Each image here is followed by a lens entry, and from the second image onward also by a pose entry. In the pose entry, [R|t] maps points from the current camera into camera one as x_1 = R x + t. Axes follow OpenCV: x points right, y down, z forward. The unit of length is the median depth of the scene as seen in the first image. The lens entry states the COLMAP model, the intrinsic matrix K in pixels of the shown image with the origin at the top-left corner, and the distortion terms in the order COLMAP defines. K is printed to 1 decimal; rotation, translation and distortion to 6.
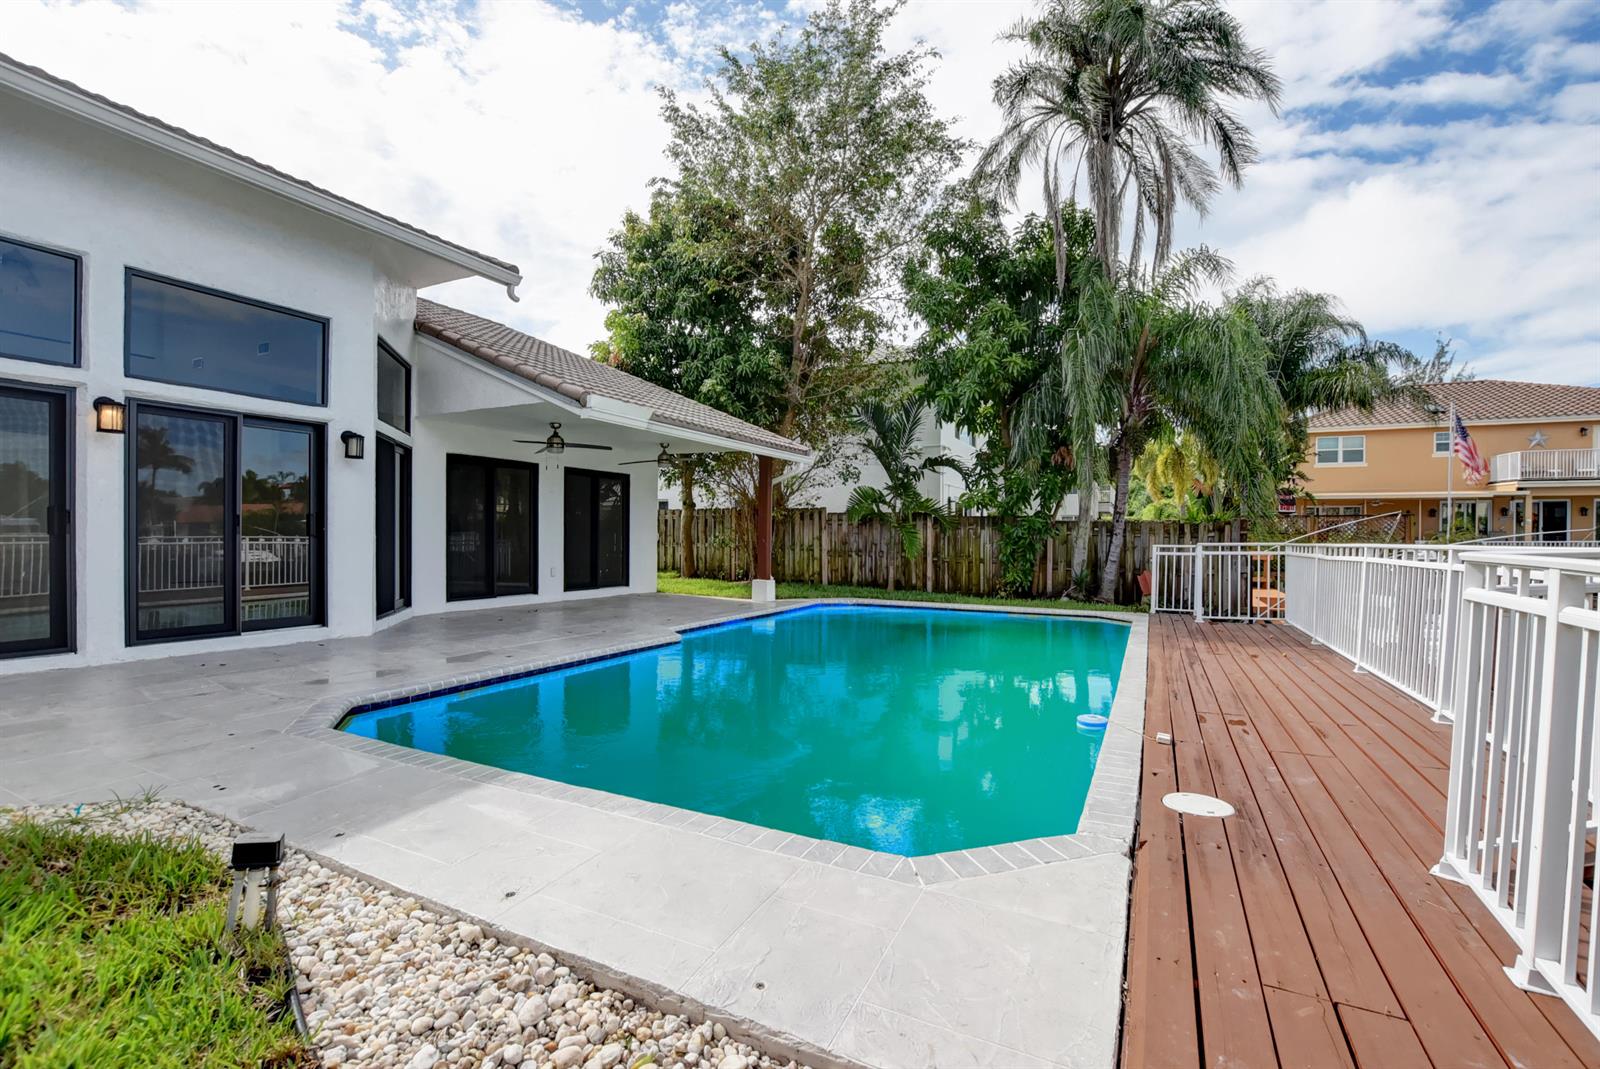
lens RADIAL K [[710.8, 0, 797.9], [0, 710.8, 534.9], [0, 0, 1]] dist [-0.031330, 0.003940]
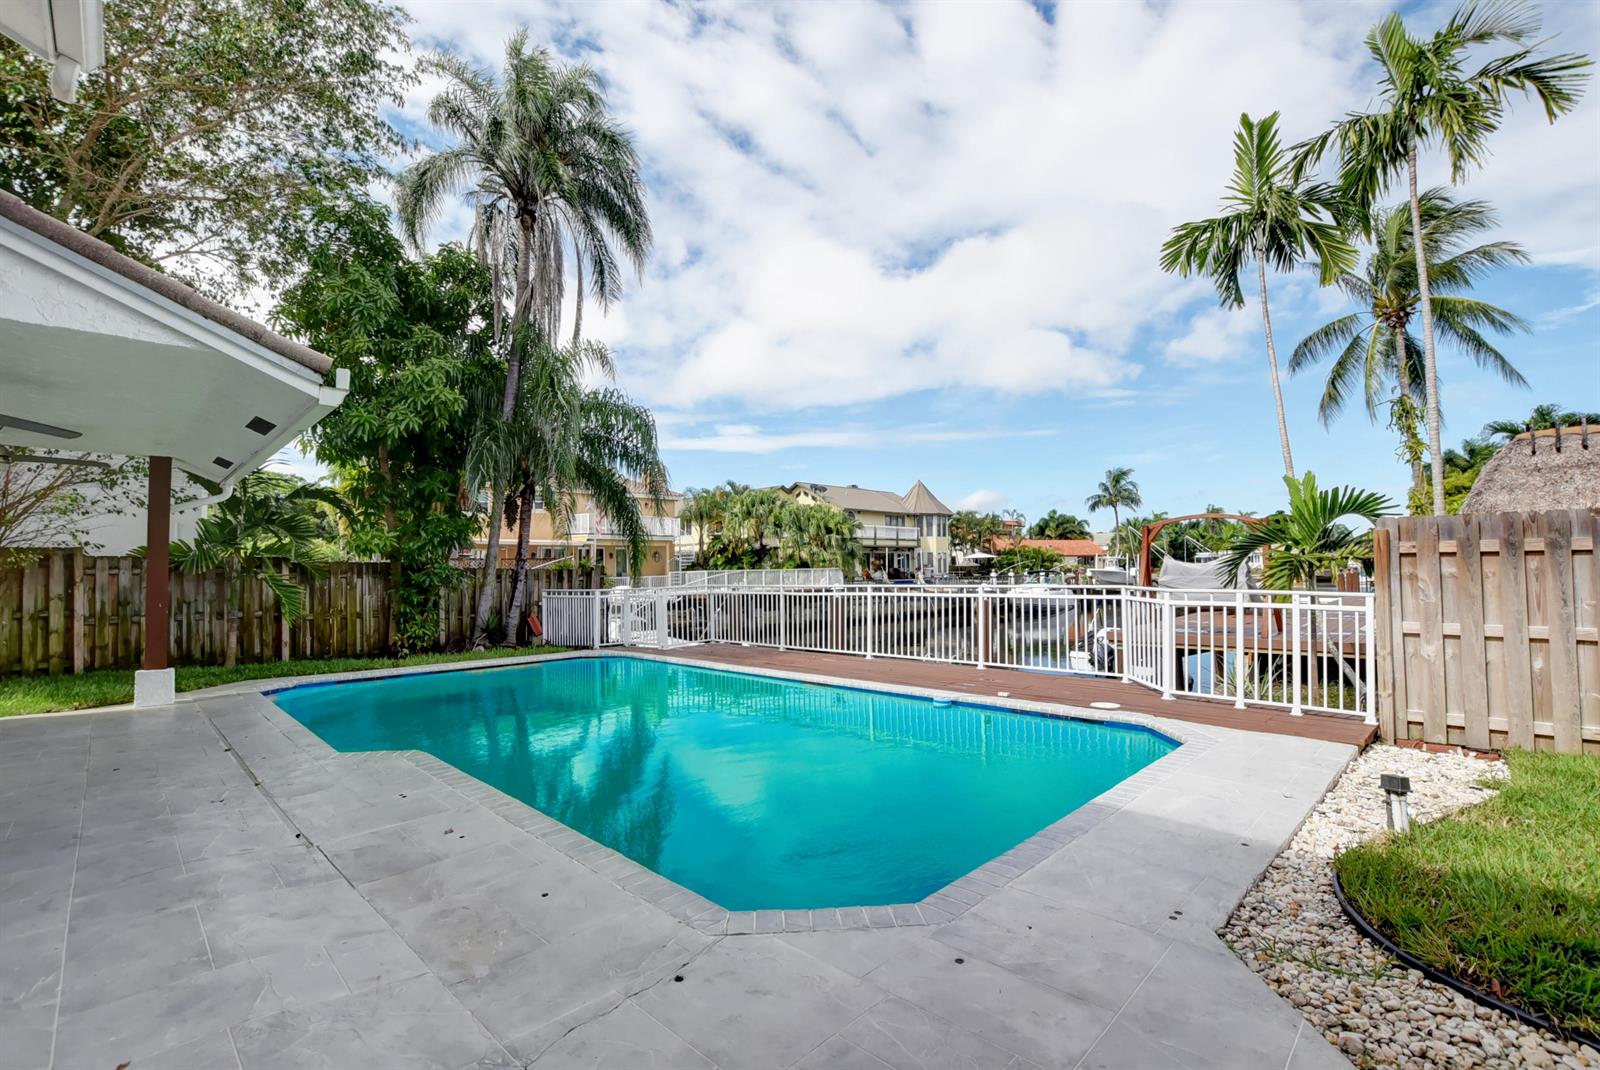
lens RADIAL K [[710.8, 0, 792.1], [0, 710.8, 545.5], [0, 0, 1]] dist [-0.031330, 0.003940]
pose [[0.311843, 0.020174, 0.949920, -0.386586], [0.015694, 0.999529, -0.026380, -0.017297], [-0.950004, 0.023134, 0.311379, 0.249248]]
